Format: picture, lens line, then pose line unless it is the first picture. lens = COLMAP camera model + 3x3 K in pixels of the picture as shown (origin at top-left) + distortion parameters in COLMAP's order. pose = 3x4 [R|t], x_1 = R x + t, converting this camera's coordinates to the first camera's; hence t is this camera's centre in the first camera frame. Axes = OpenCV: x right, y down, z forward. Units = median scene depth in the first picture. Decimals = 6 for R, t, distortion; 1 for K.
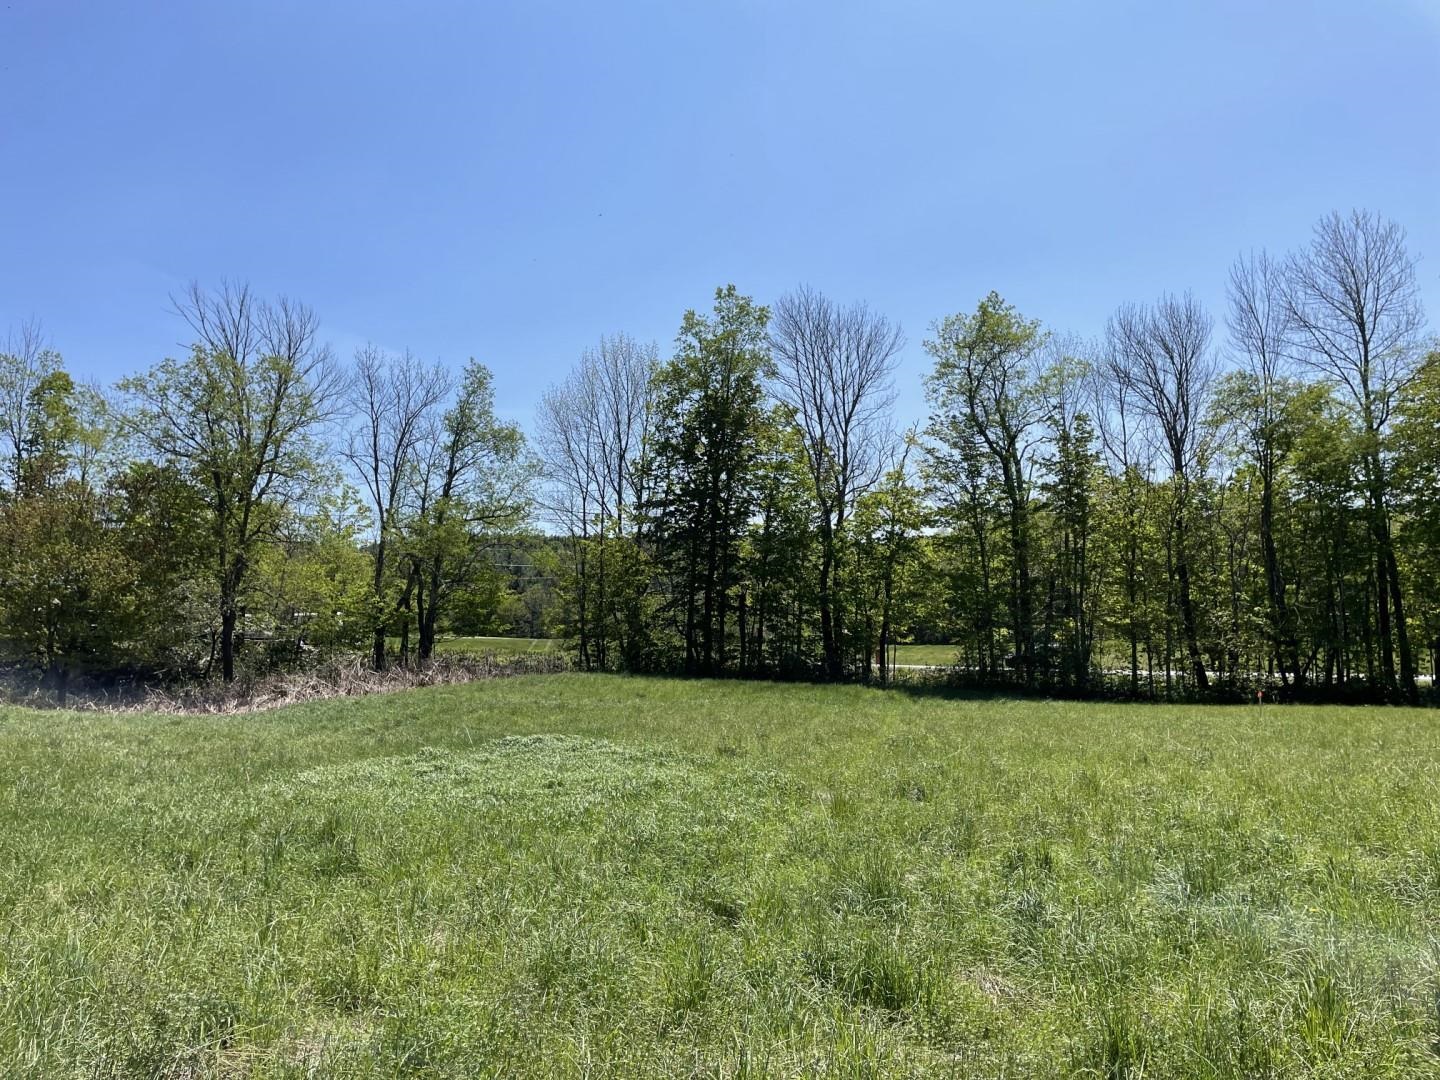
lens RADIAL K [[1062.0, 0, 727.6], [0, 1062.0, 526.0], [0, 0, 1]] dist [0.042379, -0.058135]
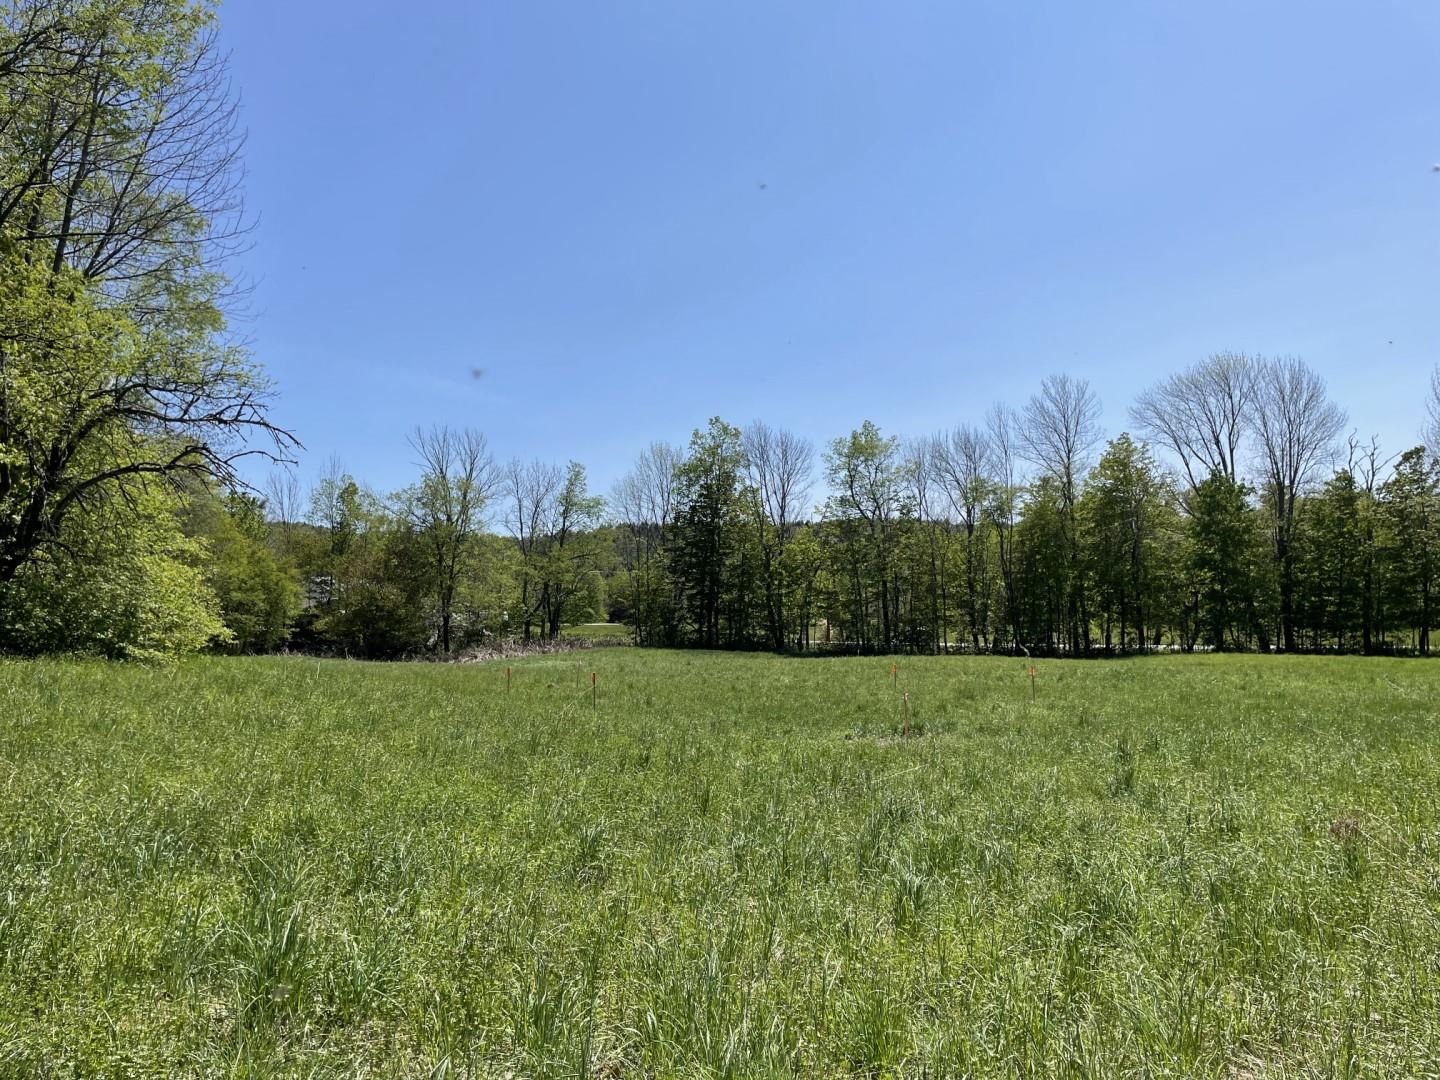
lens RADIAL K [[1138.0, 0, 719.9], [0, 1138.0, 542.3], [0, 0, 1]] dist [-0.004983, -0.001661]
pose [[0.985044, -0.021293, -0.170981, 0.306561], [0.028515, 0.998797, 0.039895, -0.098596], [0.169926, -0.044174, 0.984466, -0.766920]]
